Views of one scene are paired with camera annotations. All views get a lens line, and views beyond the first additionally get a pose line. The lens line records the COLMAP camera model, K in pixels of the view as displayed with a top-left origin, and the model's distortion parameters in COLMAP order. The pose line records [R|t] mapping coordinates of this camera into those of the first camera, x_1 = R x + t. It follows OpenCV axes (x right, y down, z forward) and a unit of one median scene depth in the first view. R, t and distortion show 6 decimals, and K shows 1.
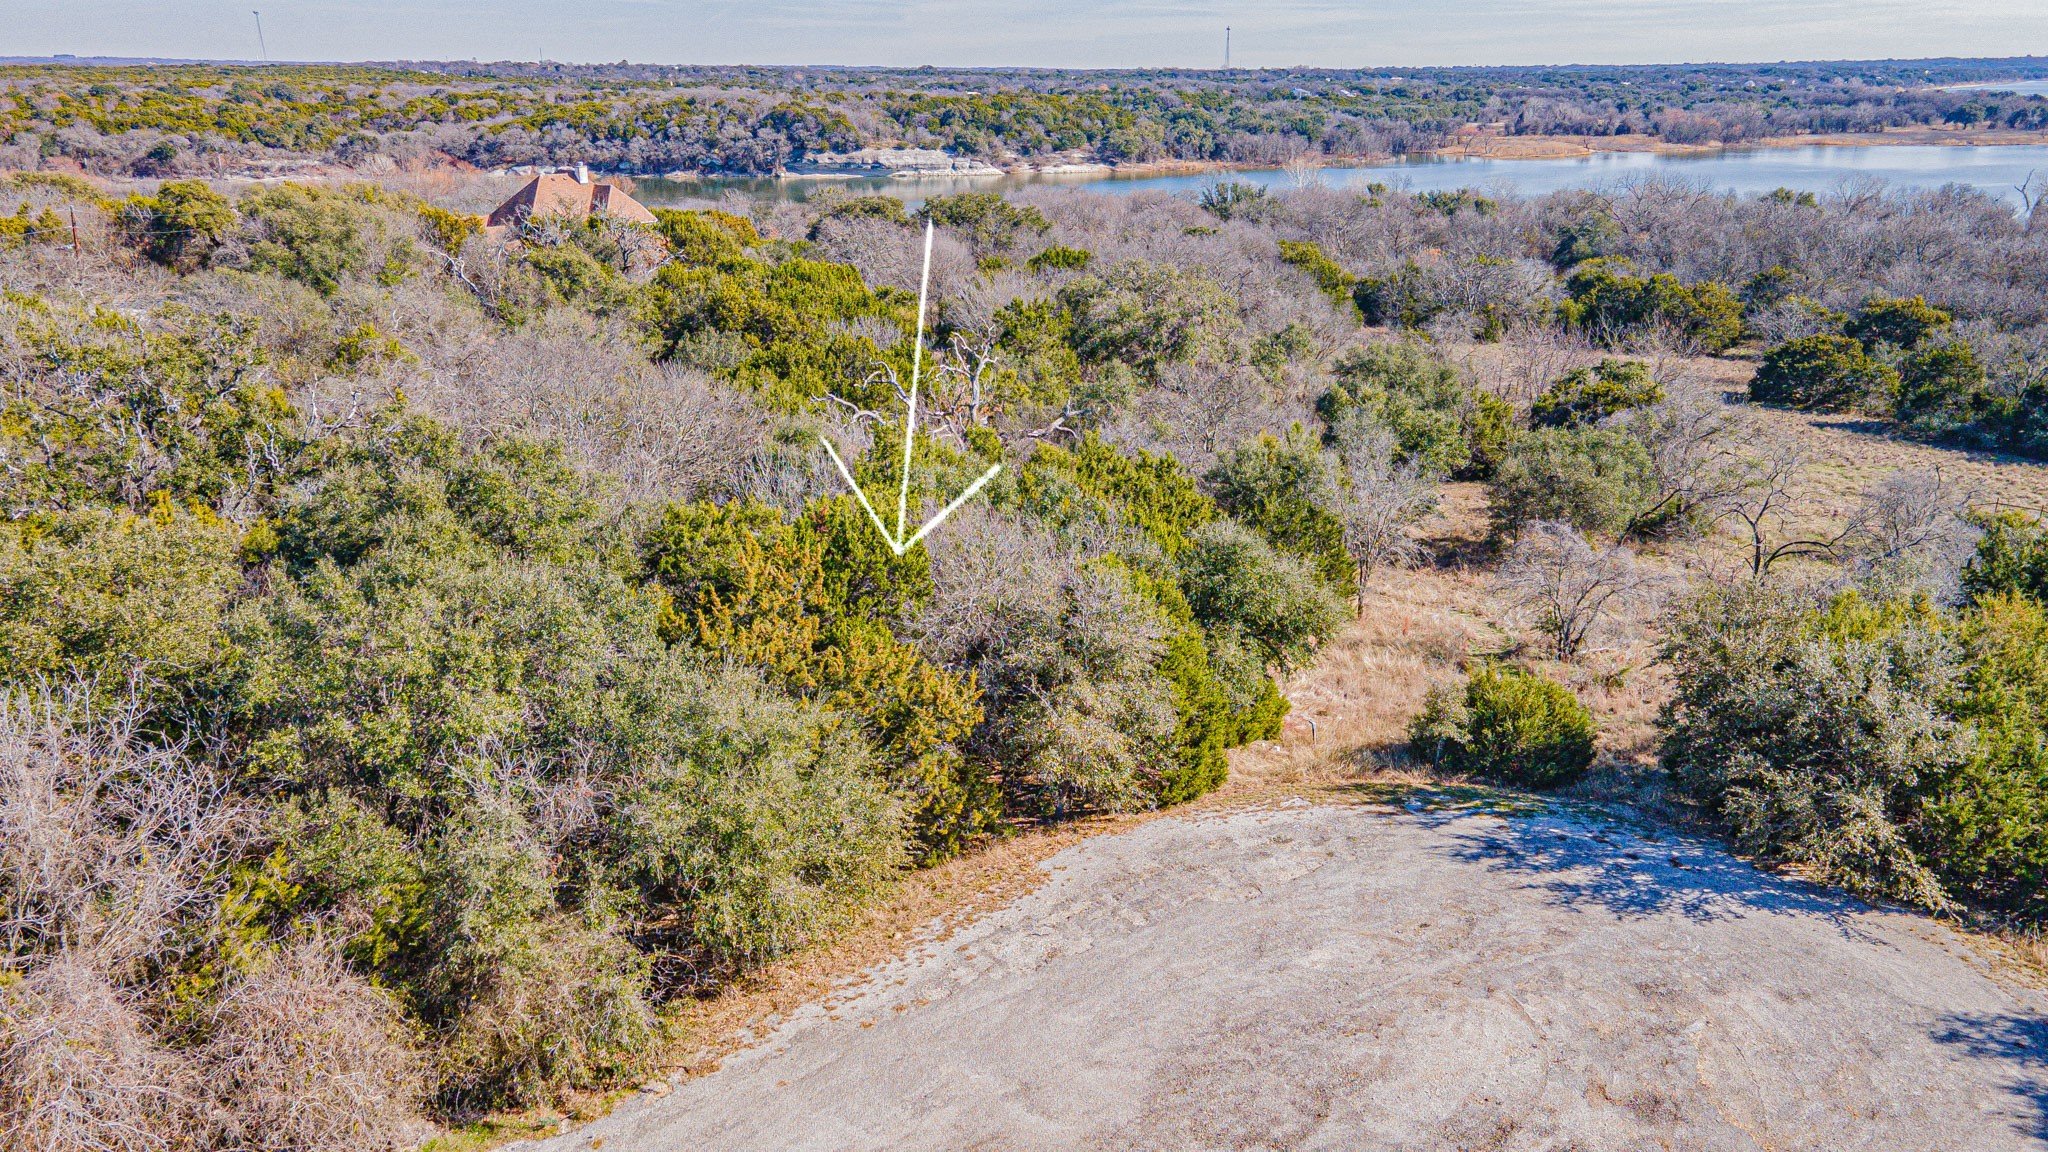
lens RADIAL K [[1491.0, 0, 1027.7], [0, 1491.0, 577.9], [0, 0, 1]] dist [0.013842, 0.052541]
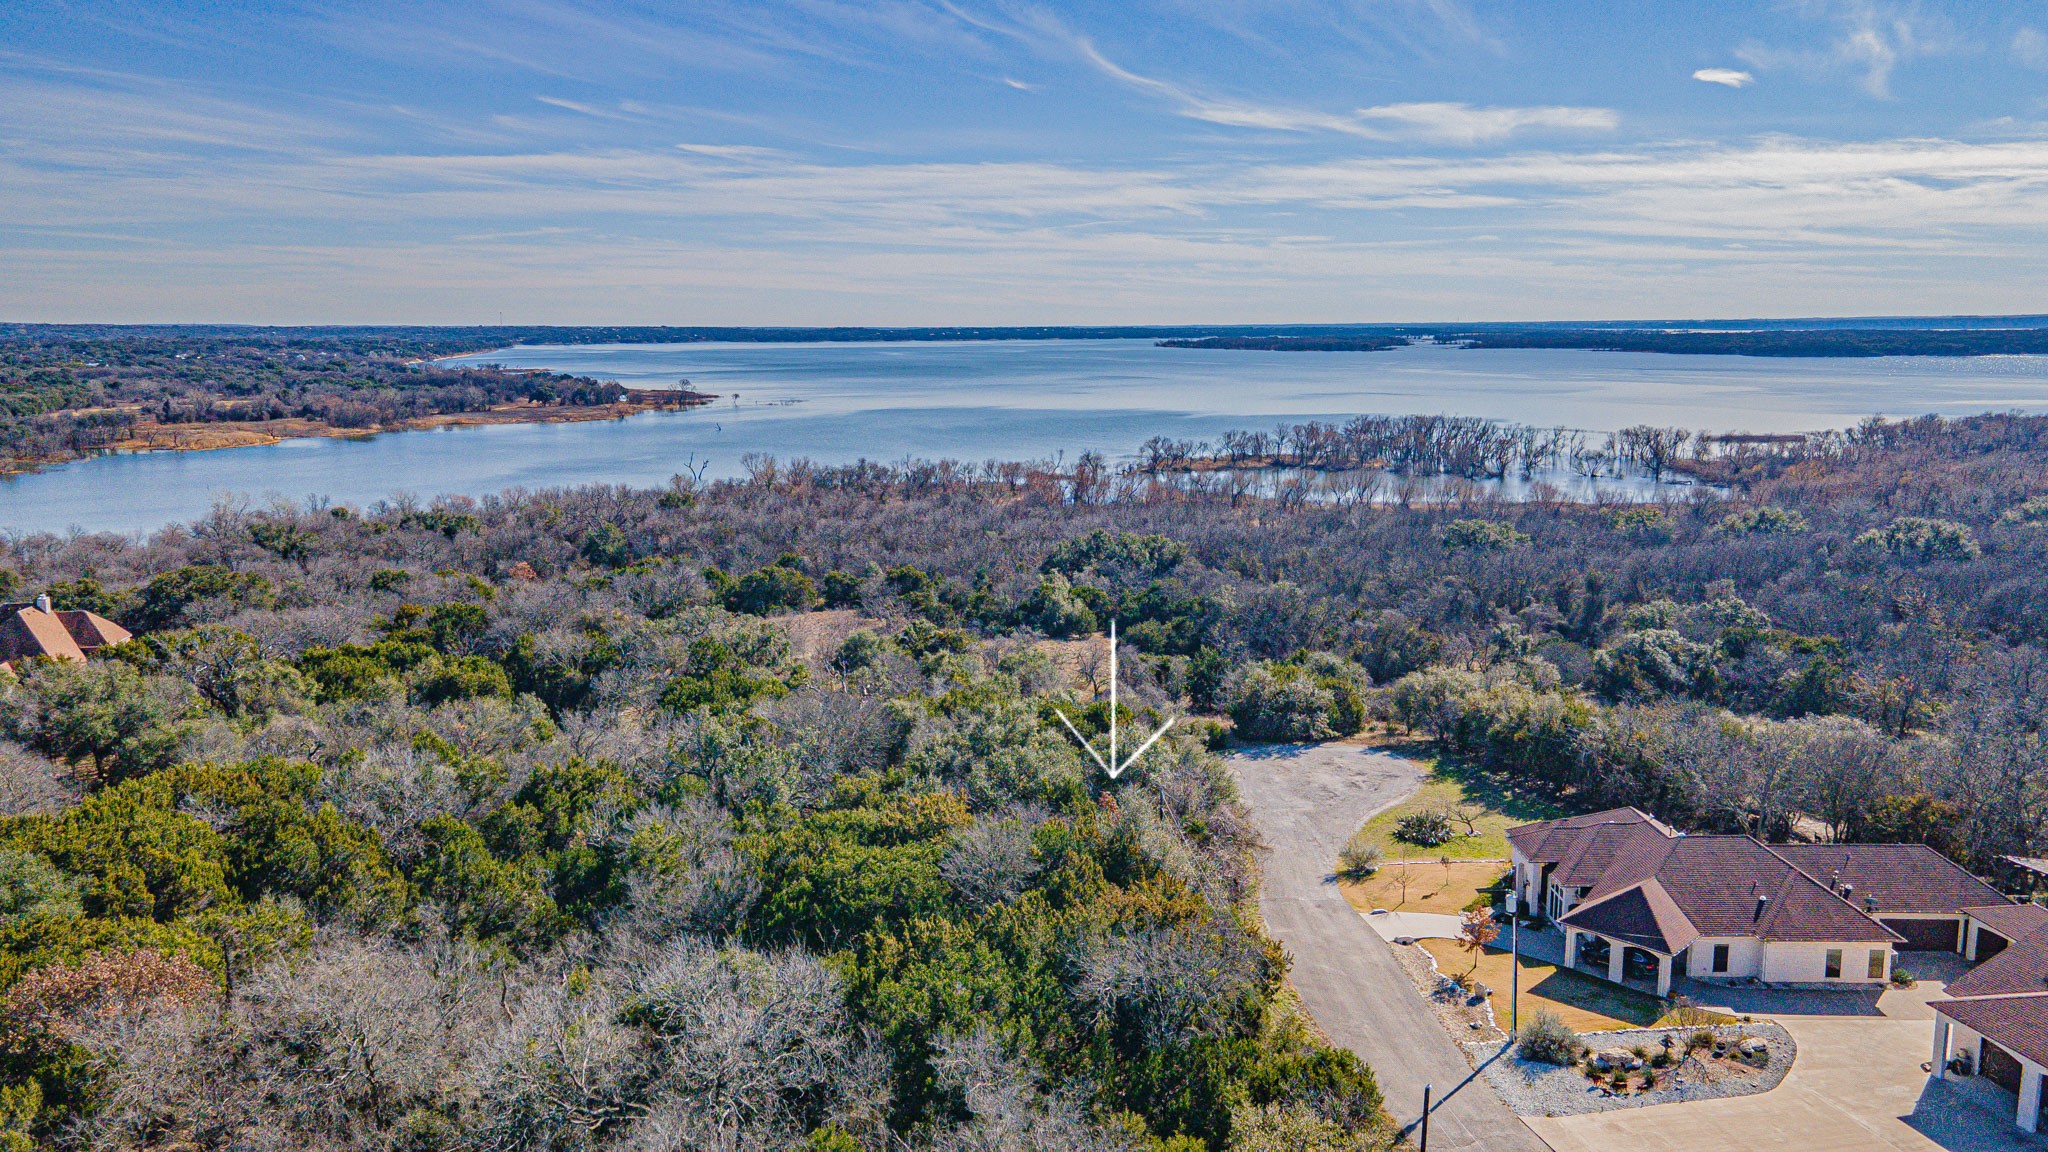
lens RADIAL K [[1491.0, 0, 1027.7], [0, 1491.0, 577.9], [0, 0, 1]] dist [0.013842, 0.052541]
pose [[0.606256, -0.131668, 0.784294, -0.190408], [0.254493, 0.966460, -0.034473, -0.017348], [-0.753450, 0.220497, 0.619431, -0.062417]]
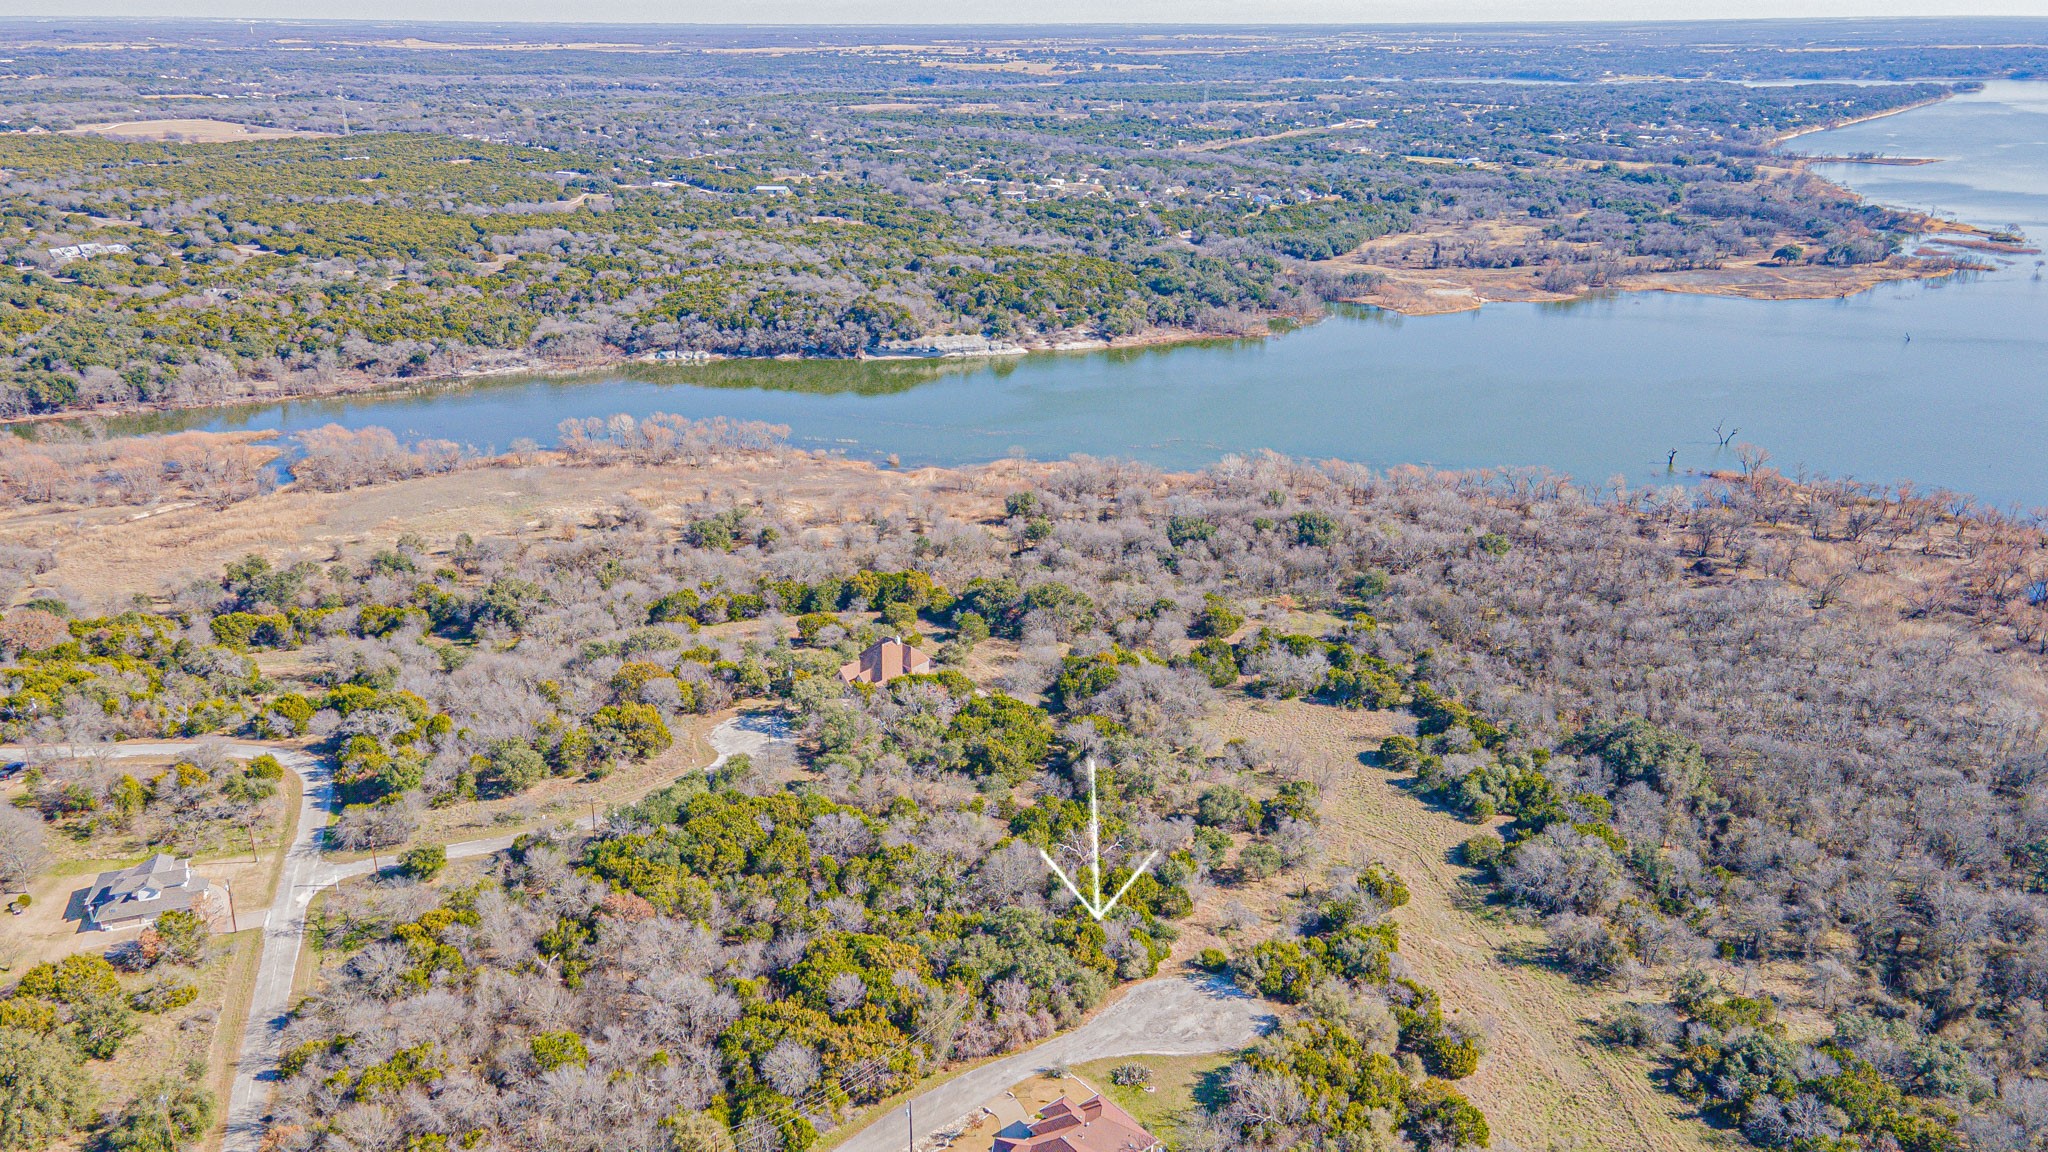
lens RADIAL K [[1491.0, 0, 1027.7], [0, 1491.0, 577.9], [0, 0, 1]] dist [0.013842, 0.052541]
pose [[0.999939, -0.004481, 0.010050, -0.030551], [0.004143, 0.999435, 0.033345, -0.115796], [-0.010193, -0.033301, 0.999393, -0.343696]]
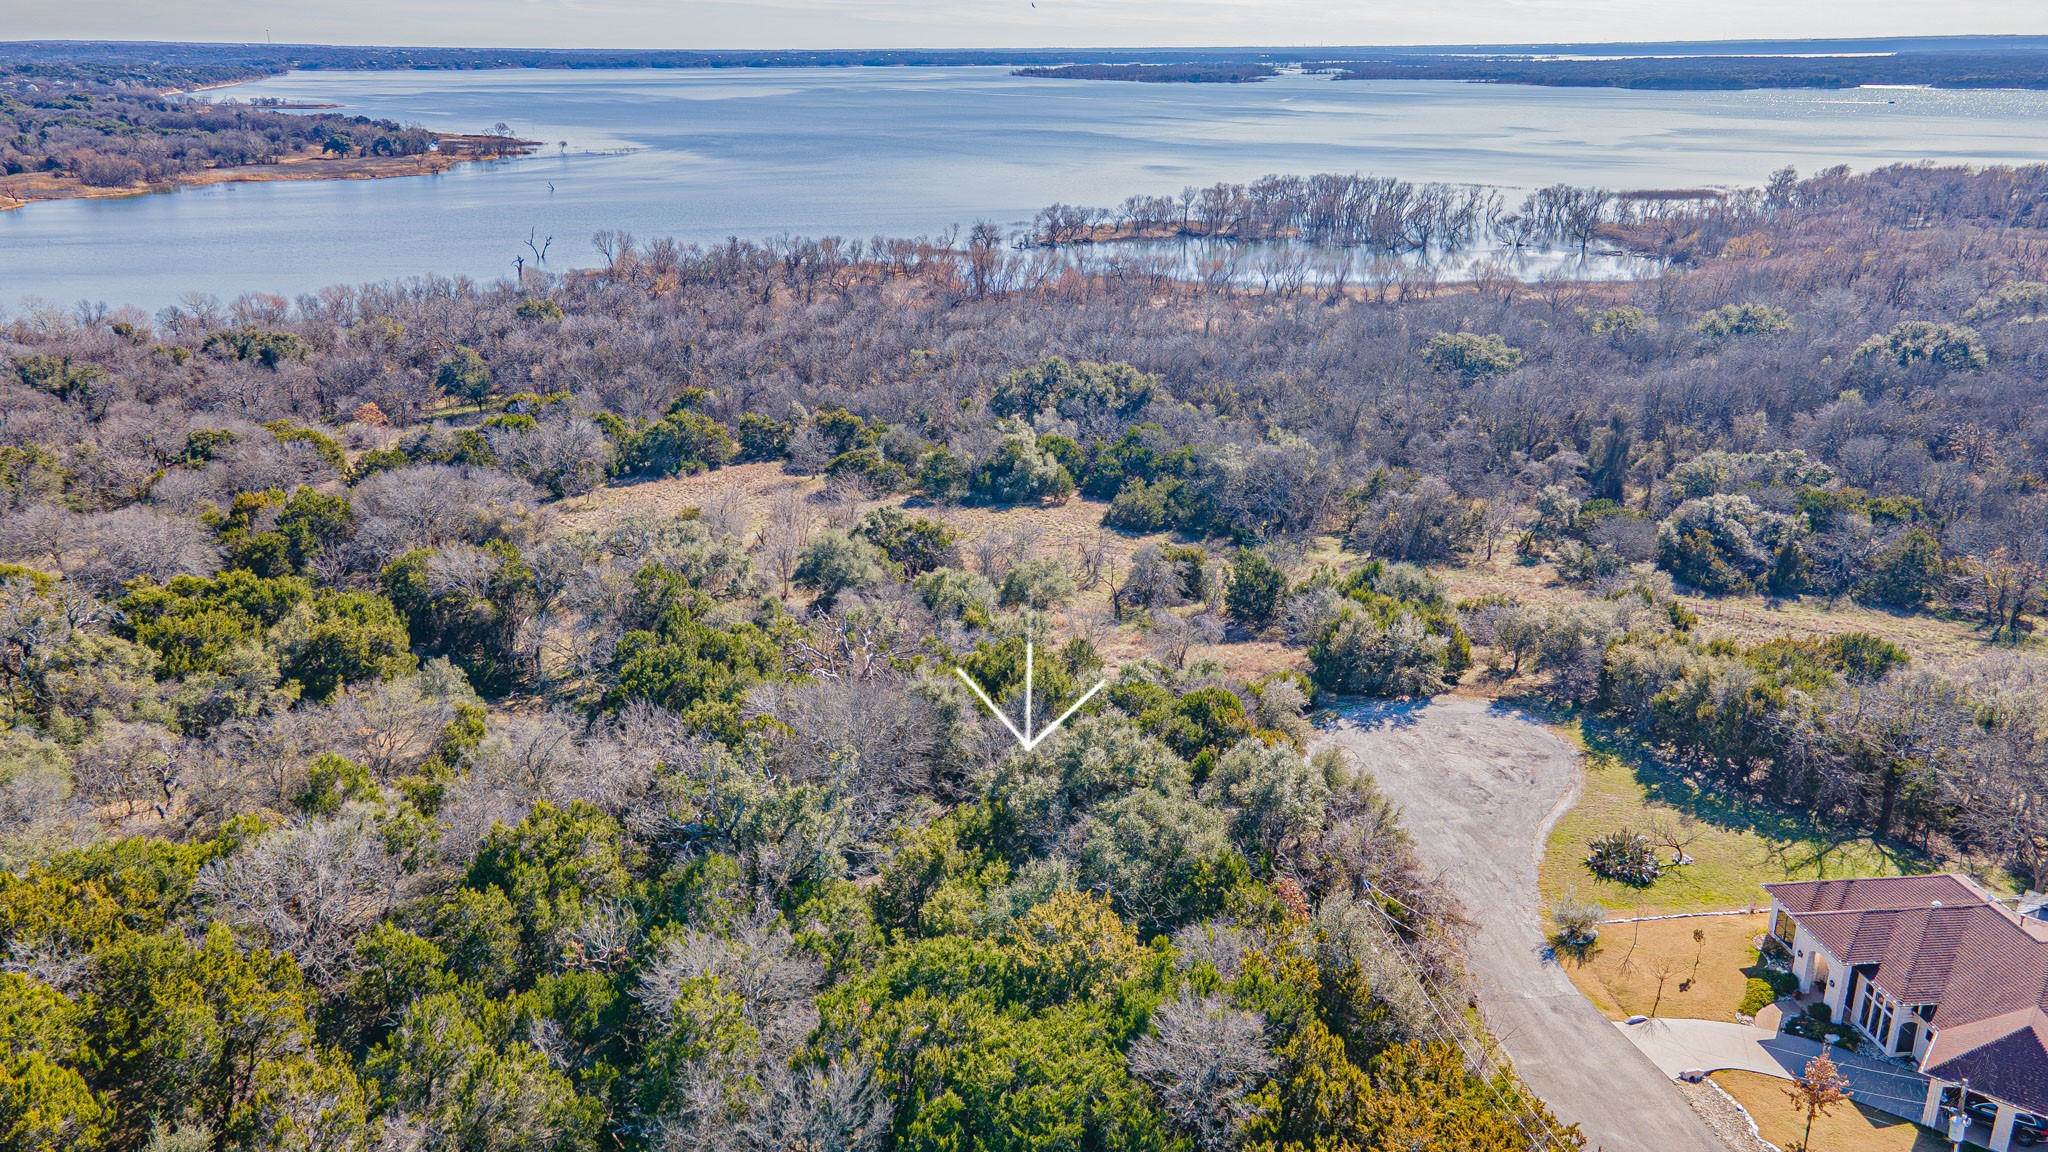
lens RADIAL K [[1535.6, 0, 1030.0], [0, 1535.6, 572.9], [0, 0, 1]] dist [0.013715, 0.056863]
pose [[0.523015, -0.272932, 0.807442, -0.166196], [0.270827, 0.951463, 0.146187, -0.050428], [-0.808151, 0.142219, 0.571547, -0.018165]]
